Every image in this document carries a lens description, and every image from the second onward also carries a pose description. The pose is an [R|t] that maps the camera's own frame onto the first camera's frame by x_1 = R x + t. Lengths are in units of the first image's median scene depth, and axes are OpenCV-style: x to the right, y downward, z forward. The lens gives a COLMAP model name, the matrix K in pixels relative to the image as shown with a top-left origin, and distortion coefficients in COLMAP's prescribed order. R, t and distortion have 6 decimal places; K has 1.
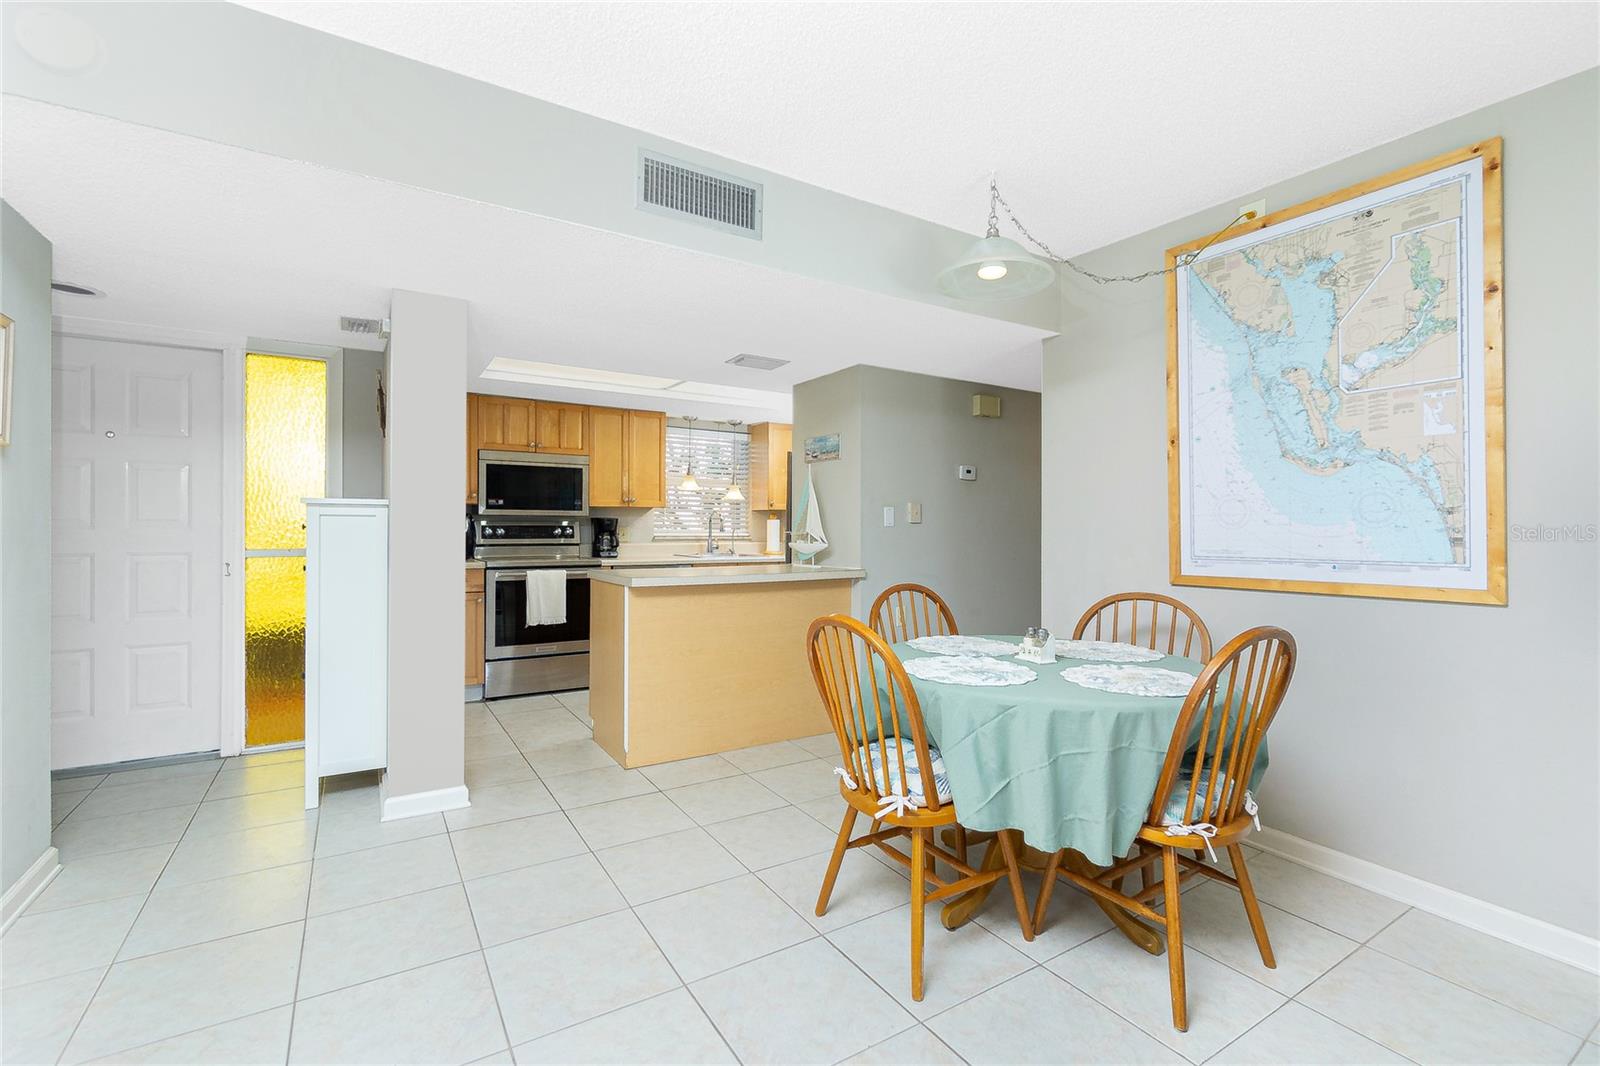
lens RADIAL K [[701.0, 0, 745.3], [0, 701.0, 531.4], [0, 0, 1]] dist [-0.005365, 0.001225]
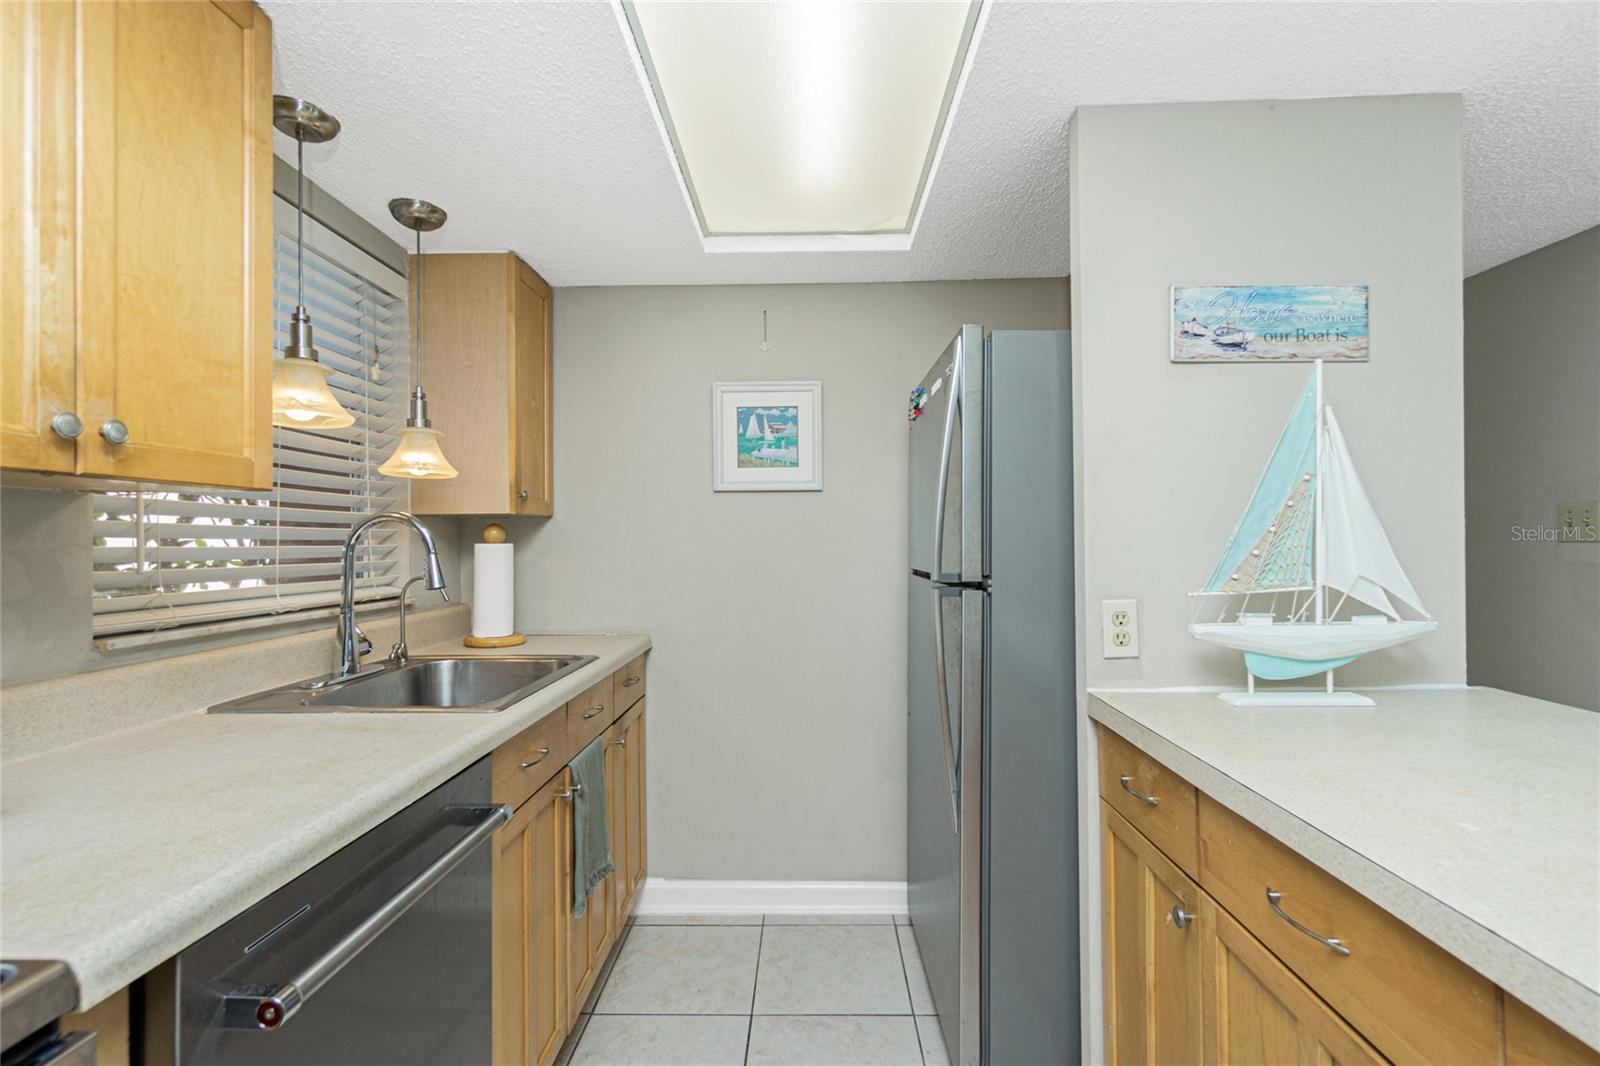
lens RADIAL K [[701.0, 0, 786.7], [0, 701.0, 543.9], [0, 0, 1]] dist [-0.005365, 0.001225]
pose [[0.500688, -0.014926, 0.865499, -0.422313], [0.019070, 0.999799, 0.006211, -0.035423], [-0.865418, 0.013395, 0.500872, 1.574115]]
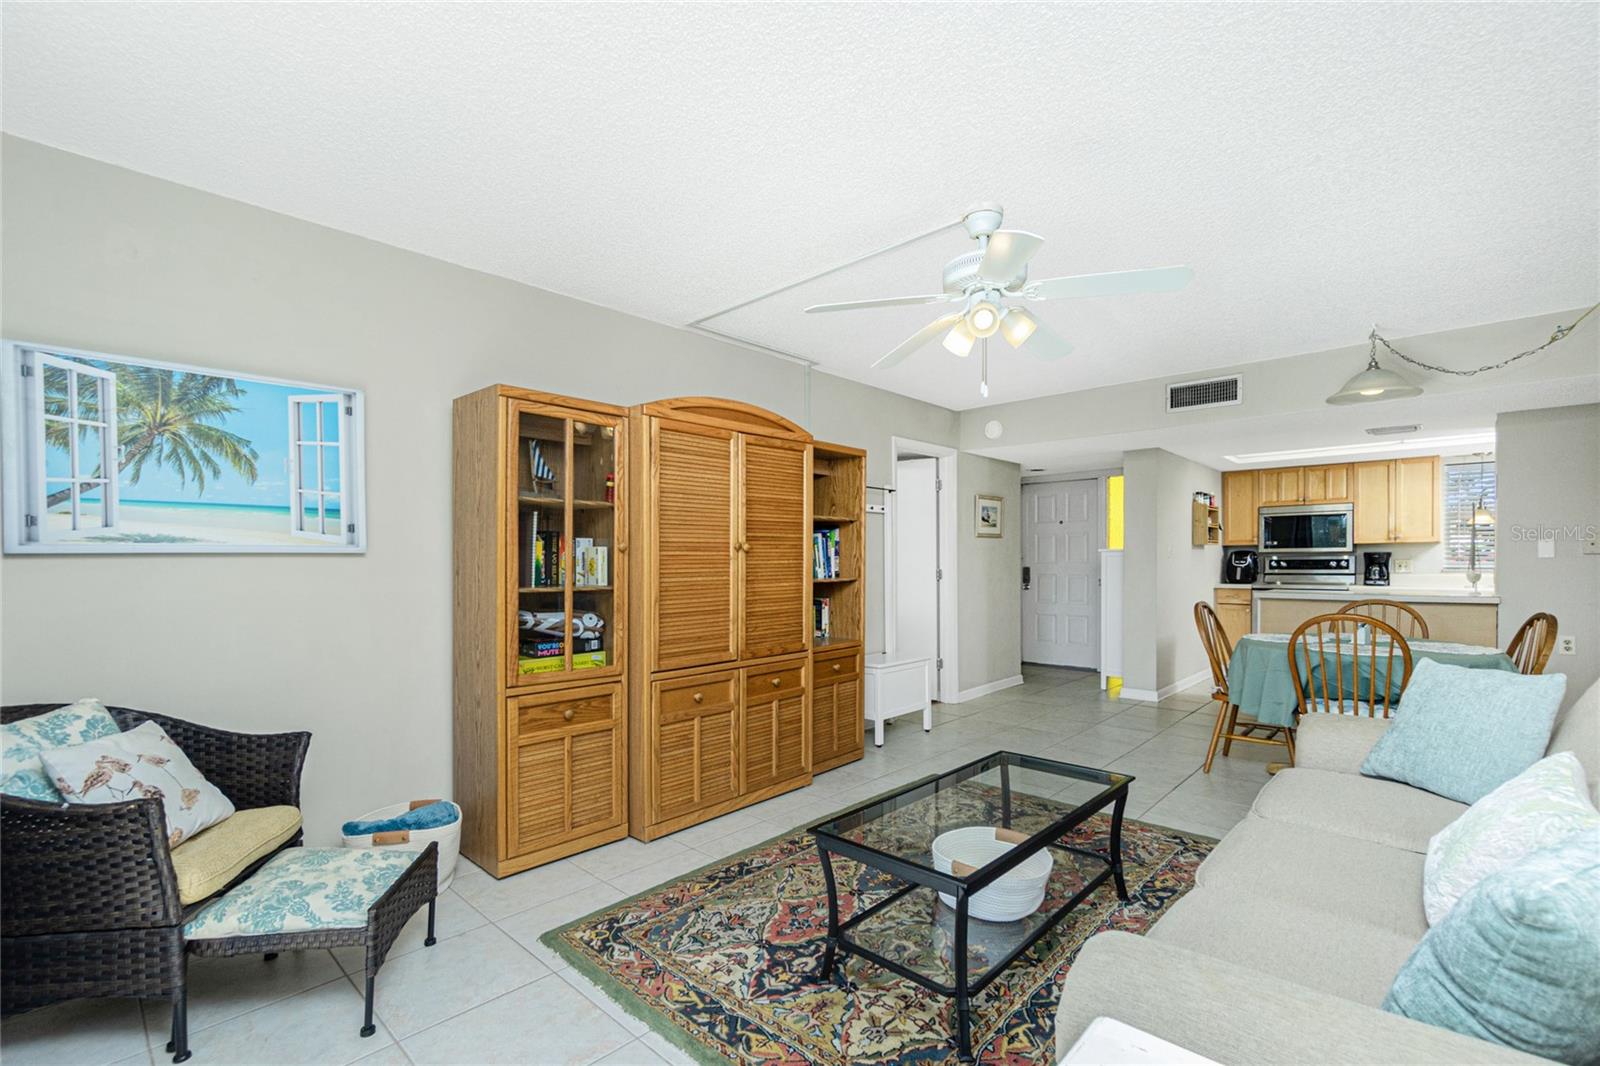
lens RADIAL K [[701.0, 0, 810.0], [0, 701.0, 573.1], [0, 0, 1]] dist [-0.005365, 0.001225]
pose [[0.299302, 0.007391, -0.954130, 1.271874], [0.004681, 0.999947, 0.009214, 0.000626], [0.954147, -0.007225, 0.299252, -0.527405]]
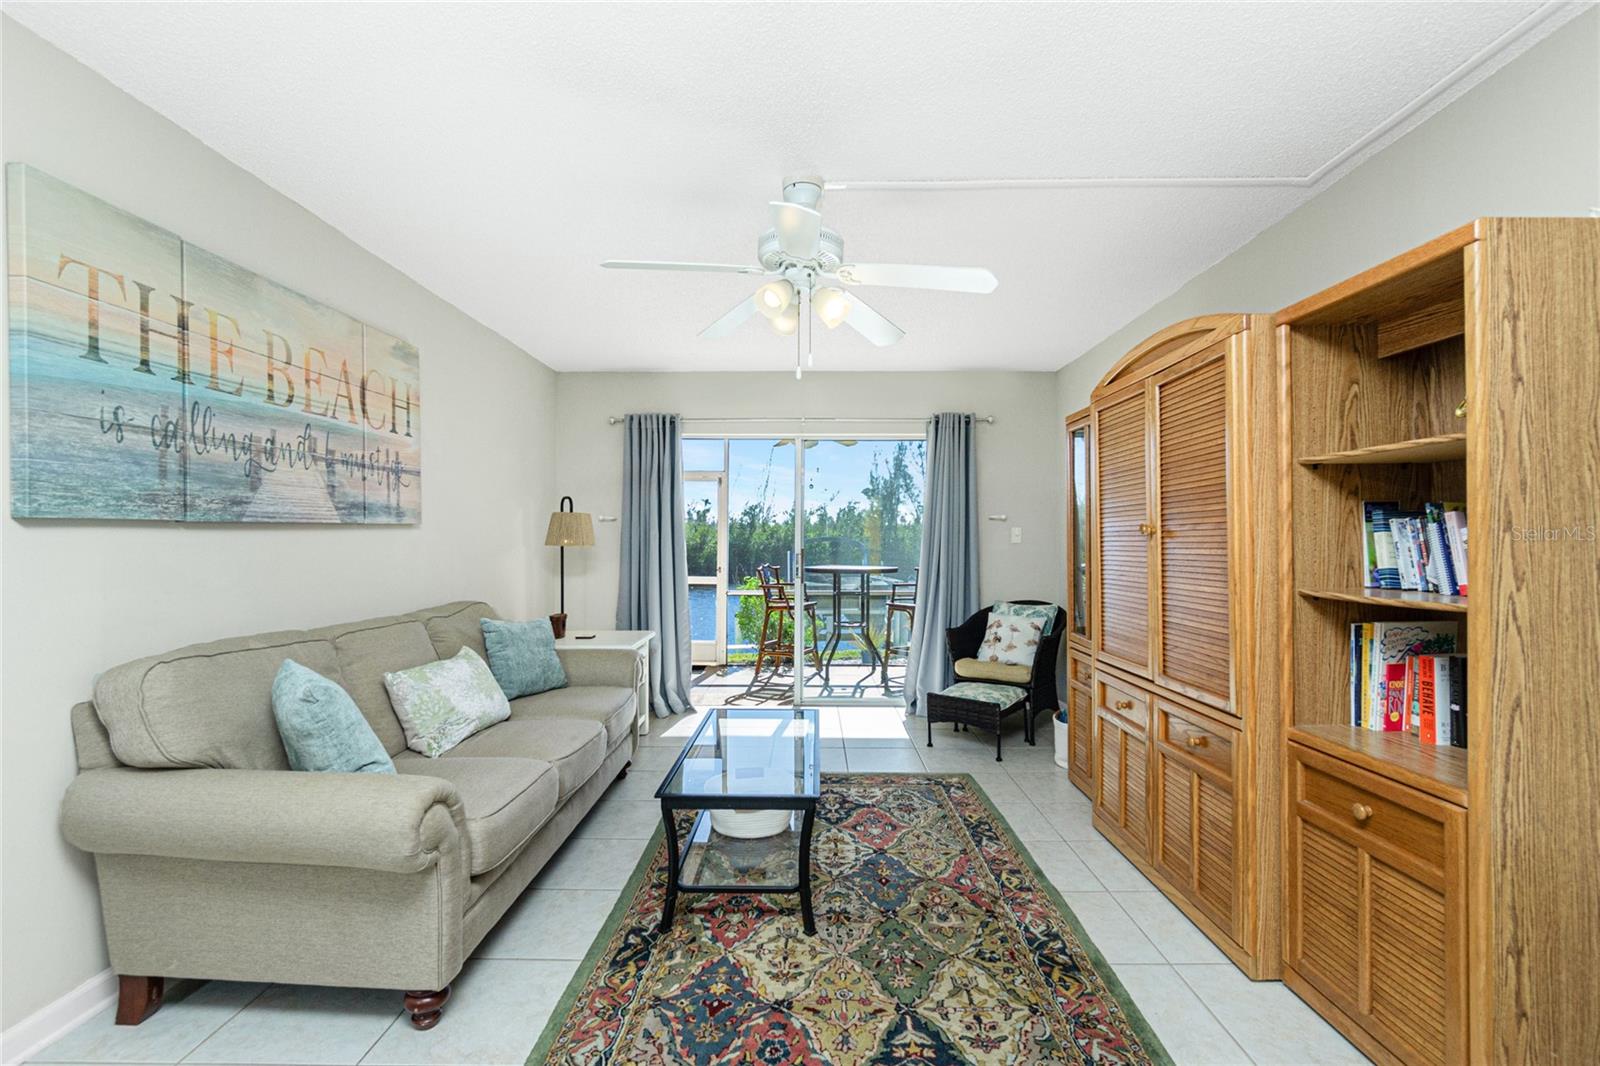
lens RADIAL K [[701.0, 0, 804.1], [0, 701.0, 542.4], [0, 0, 1]] dist [-0.005365, 0.001225]
pose [[-0.864242, -0.011289, 0.502949, 0.037535], [-0.007968, 0.999930, 0.008753, -0.022792], [-0.503013, 0.003557, -0.864272, 0.699182]]
